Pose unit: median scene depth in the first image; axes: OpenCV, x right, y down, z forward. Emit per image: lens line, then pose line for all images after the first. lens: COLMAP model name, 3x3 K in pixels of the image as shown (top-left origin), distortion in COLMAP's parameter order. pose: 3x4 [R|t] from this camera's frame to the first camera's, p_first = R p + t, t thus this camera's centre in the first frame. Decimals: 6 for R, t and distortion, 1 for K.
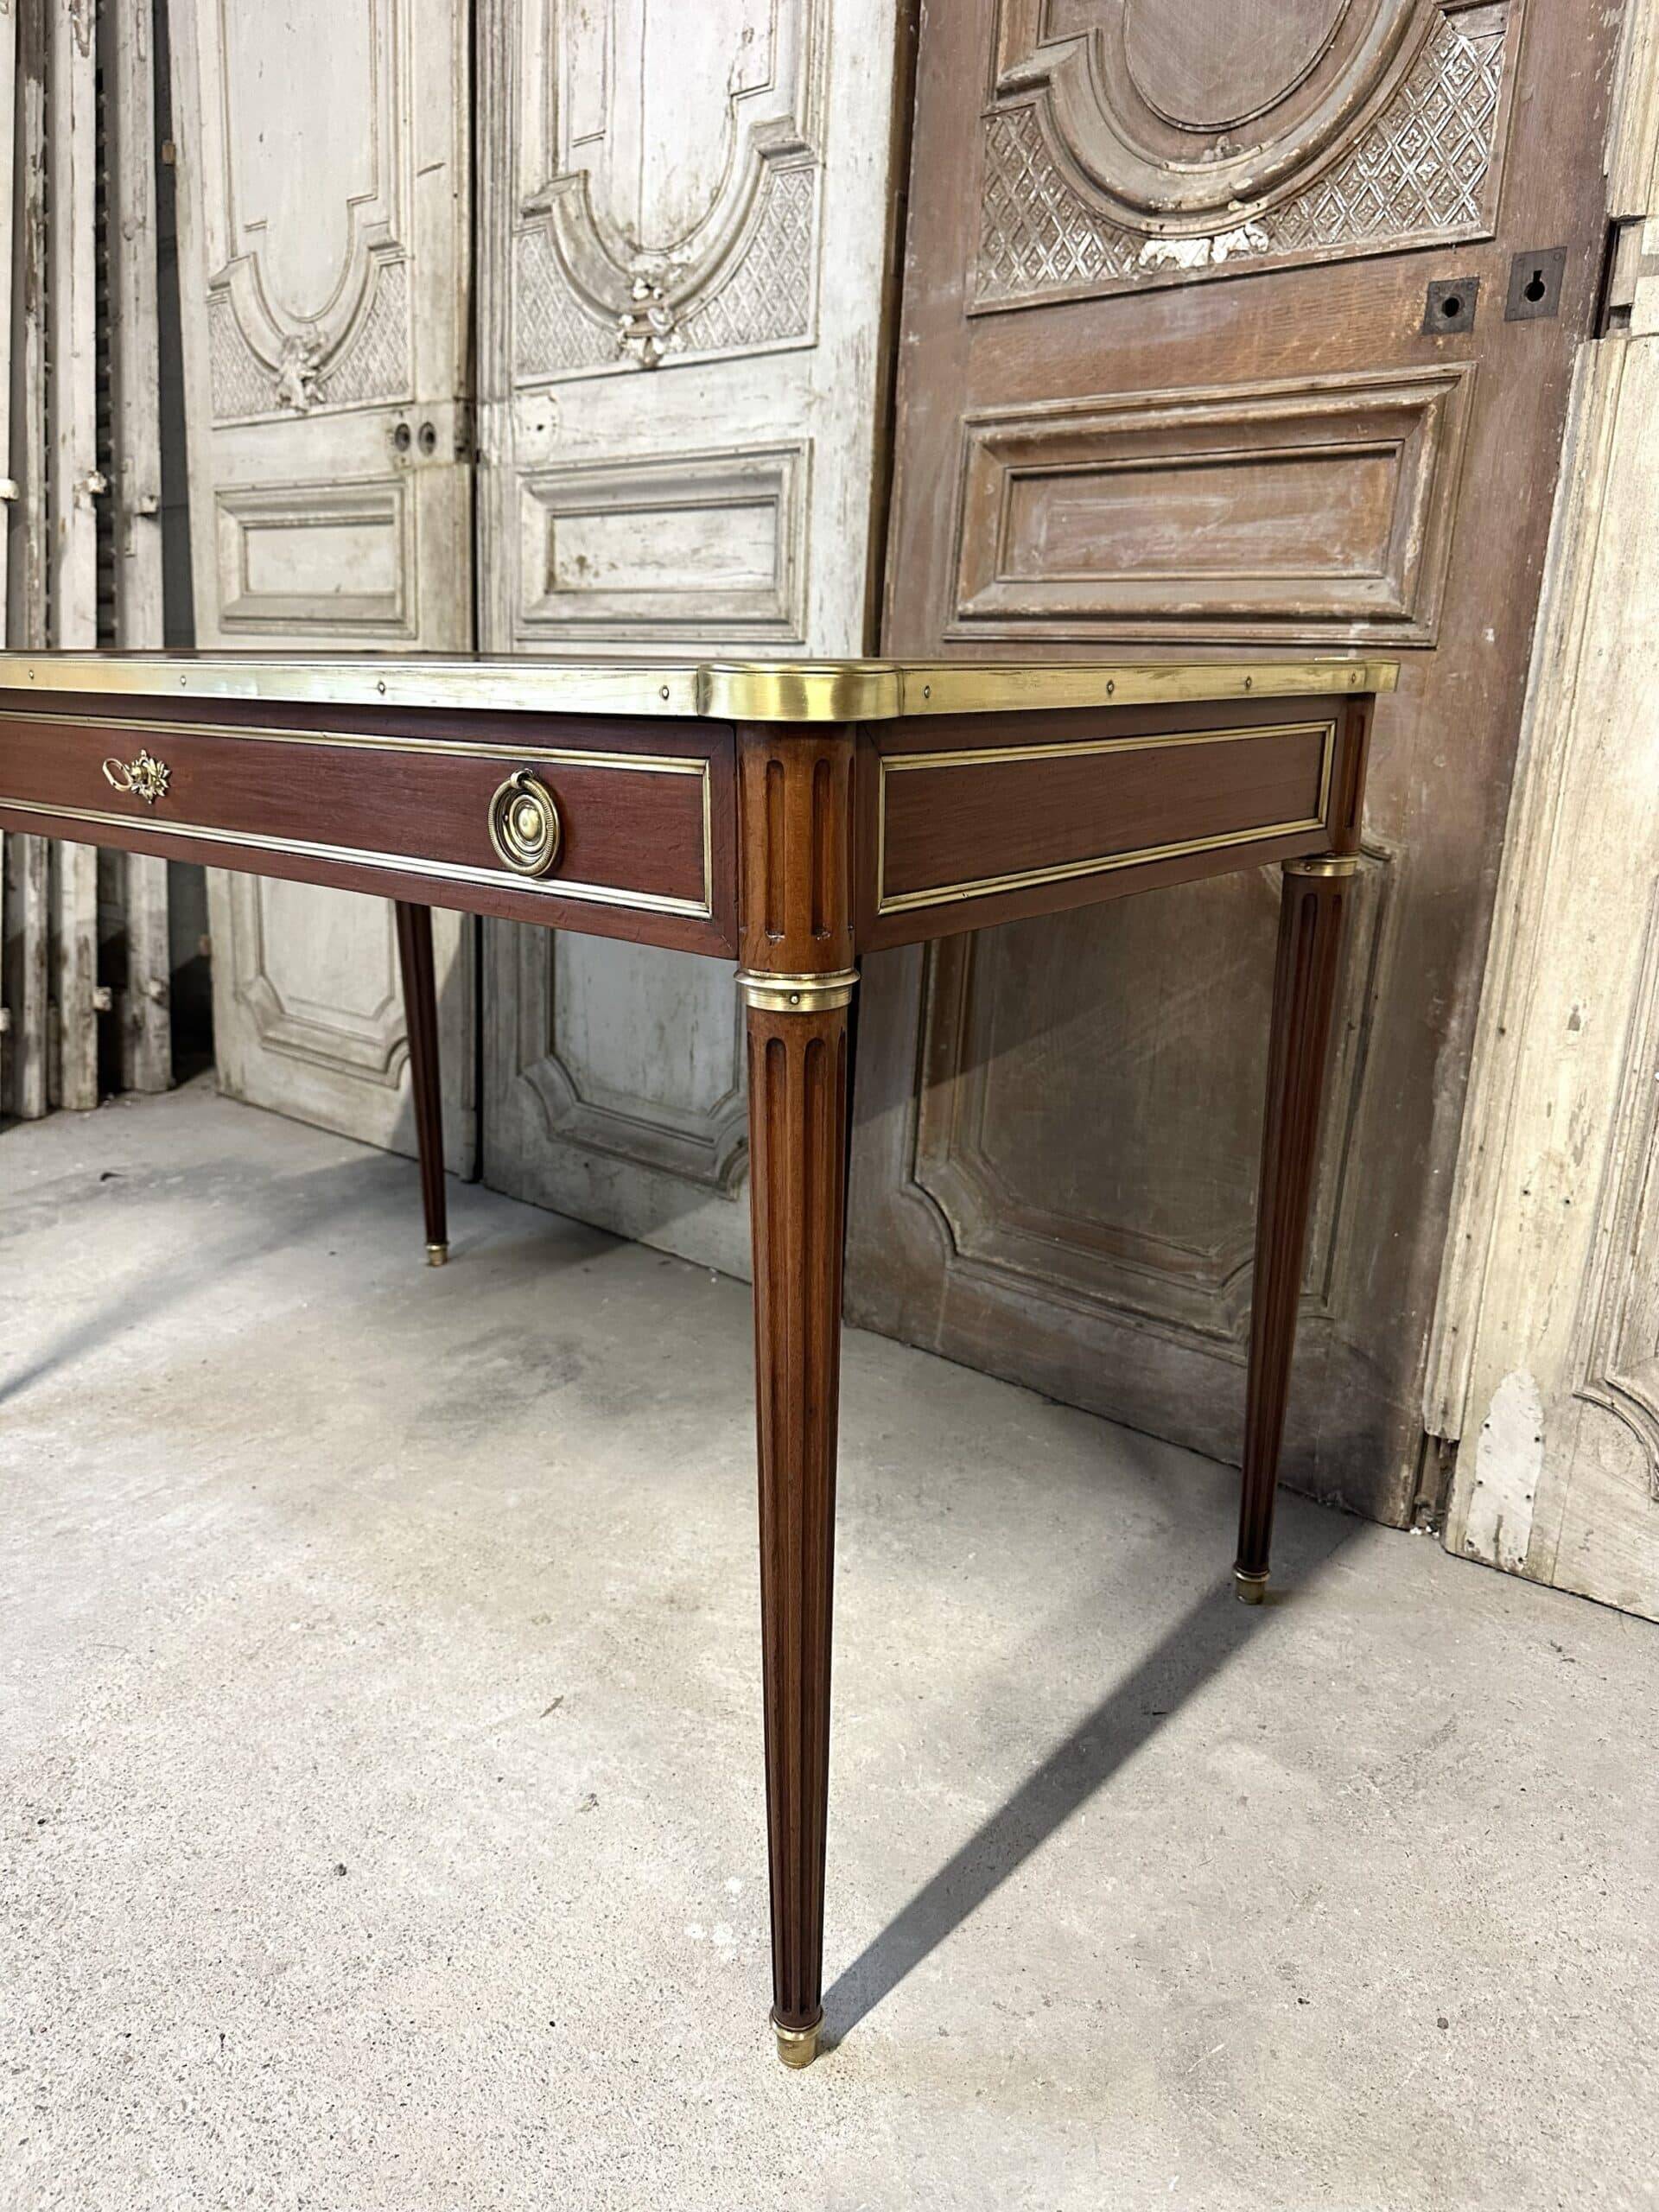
lens RADIAL K [[1556.7, 0, 826.5], [0, 1556.7, 1092.4], [0, 0, 1]] dist [0.050352, -0.080197]
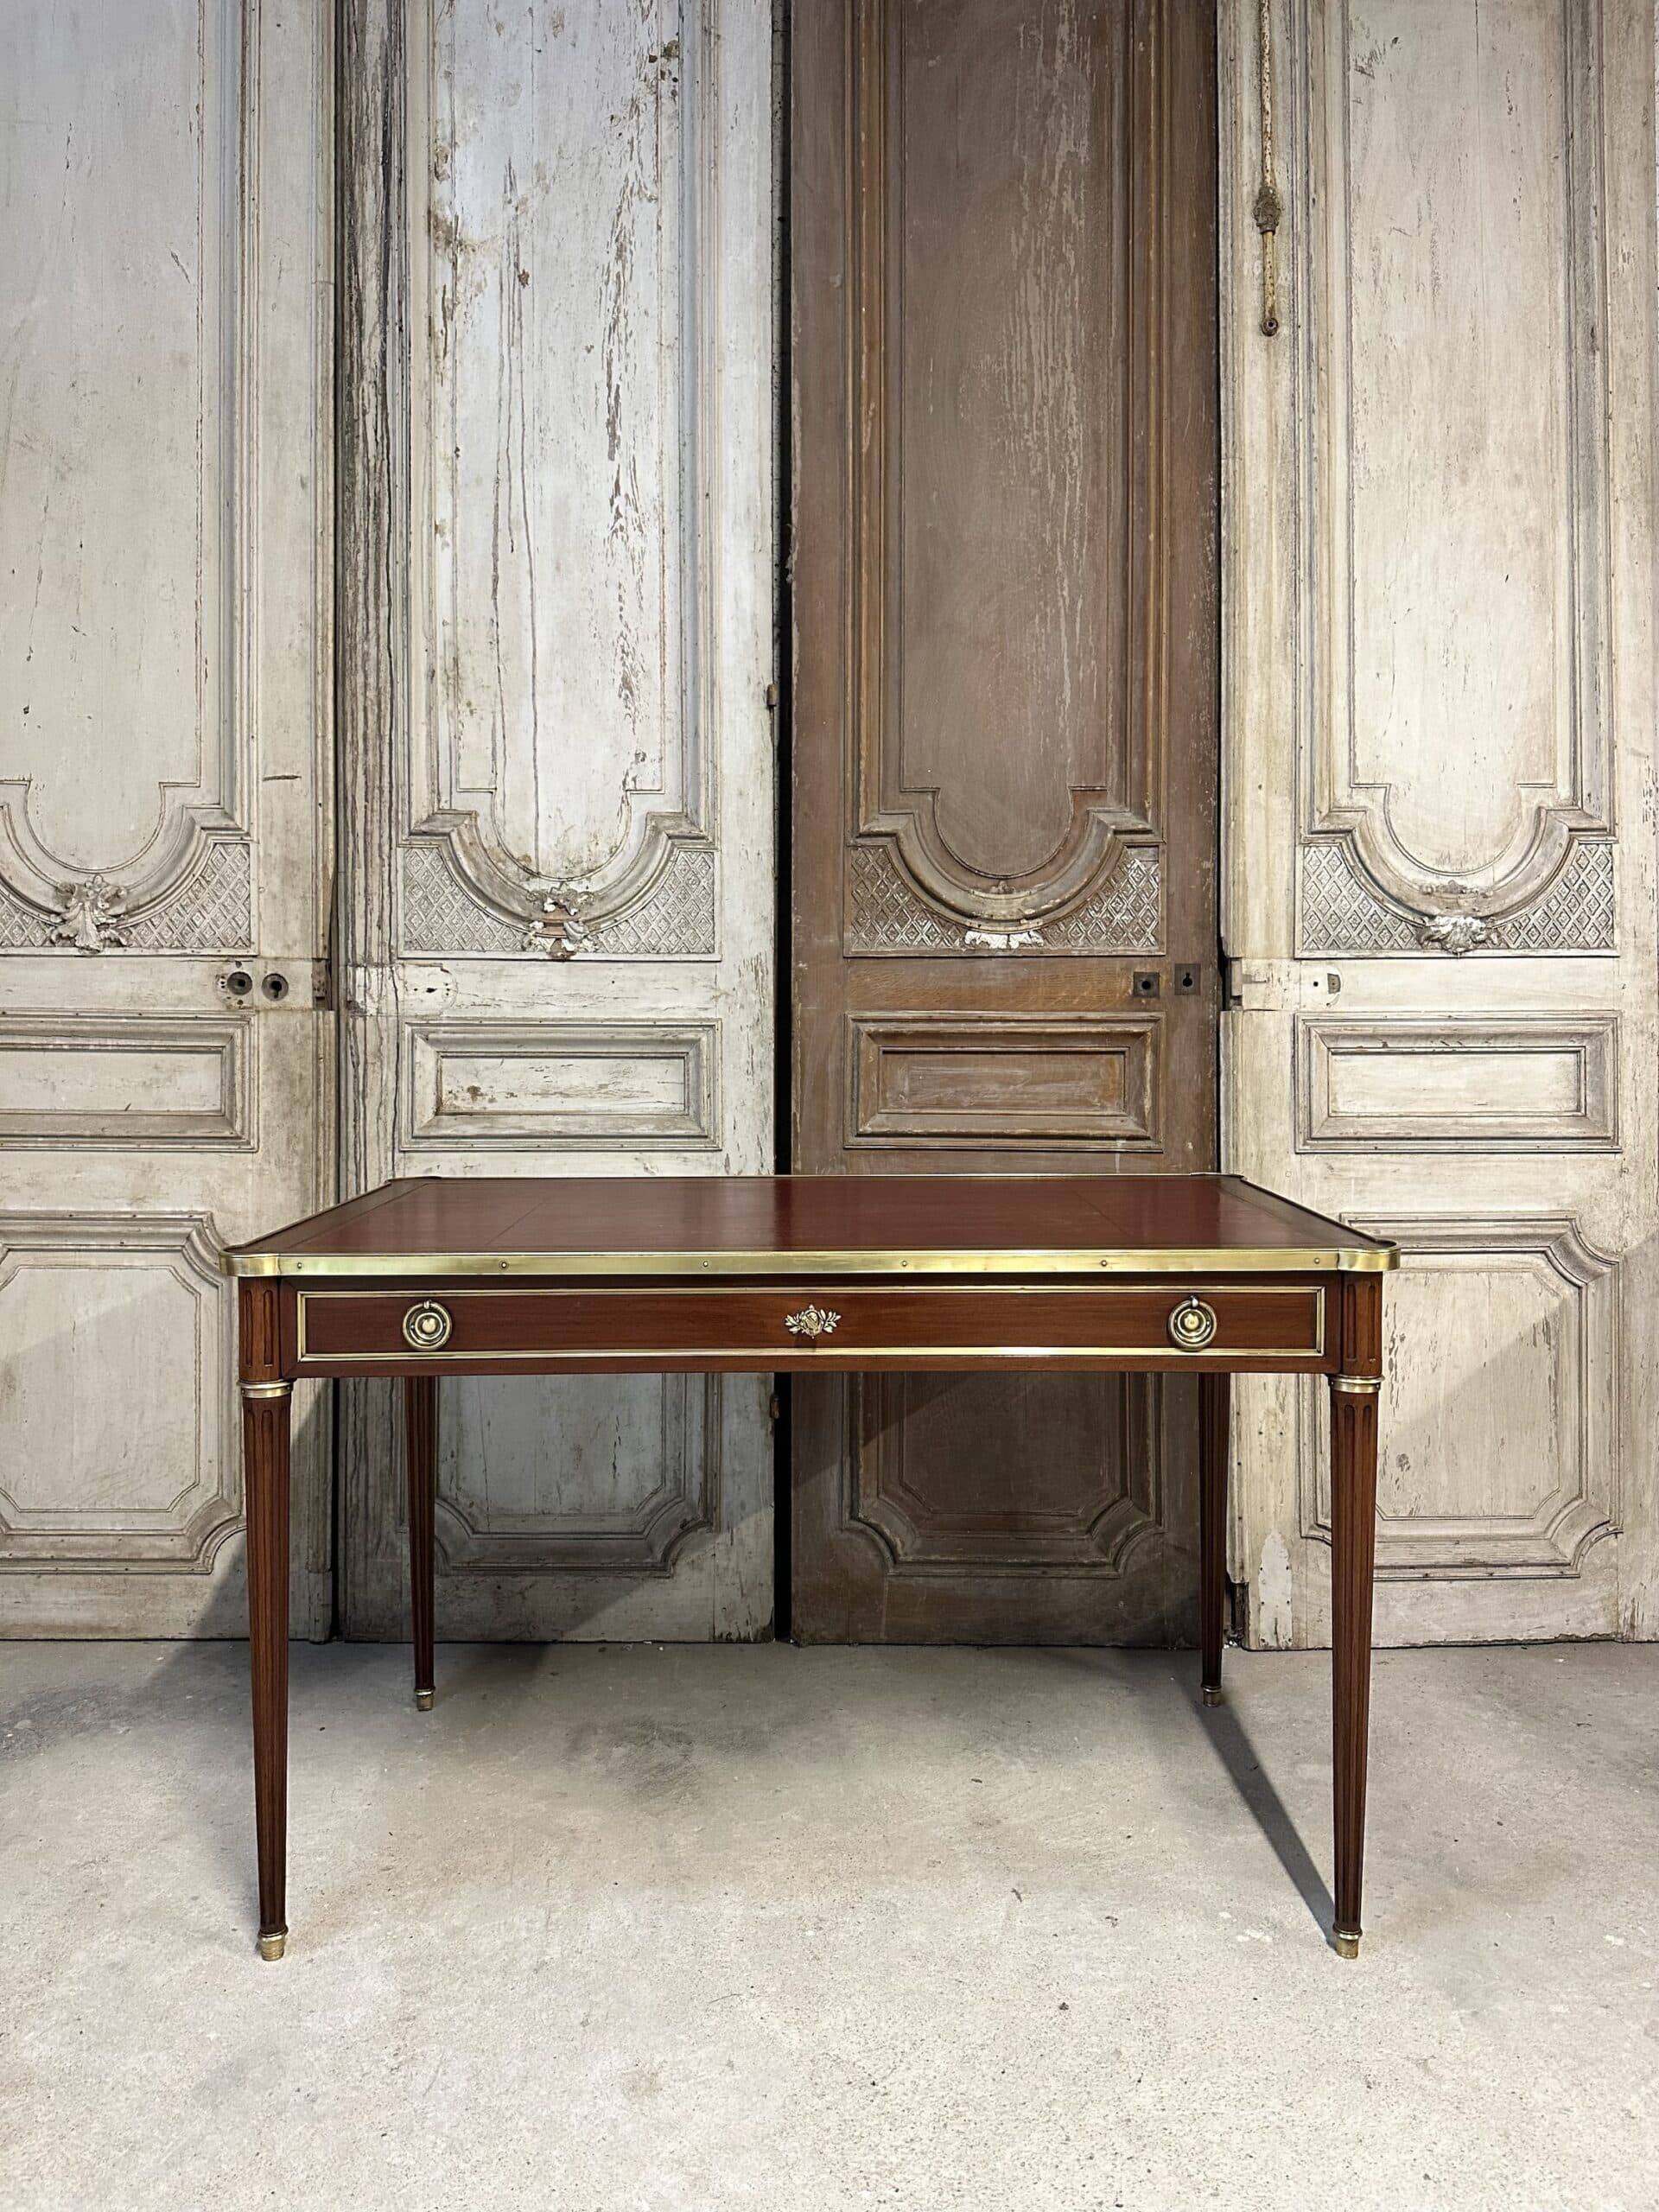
lens RADIAL K [[1556.7, 0, 834.3], [0, 1556.7, 1089.7], [0, 0, 1]] dist [0.050352, -0.080197]
pose [[0.762442, -0.050596, 0.645076, -0.825110], [0.184829, 0.972431, -0.142186, -0.120239], [-0.620098, 0.227637, 0.750773, -0.134935]]
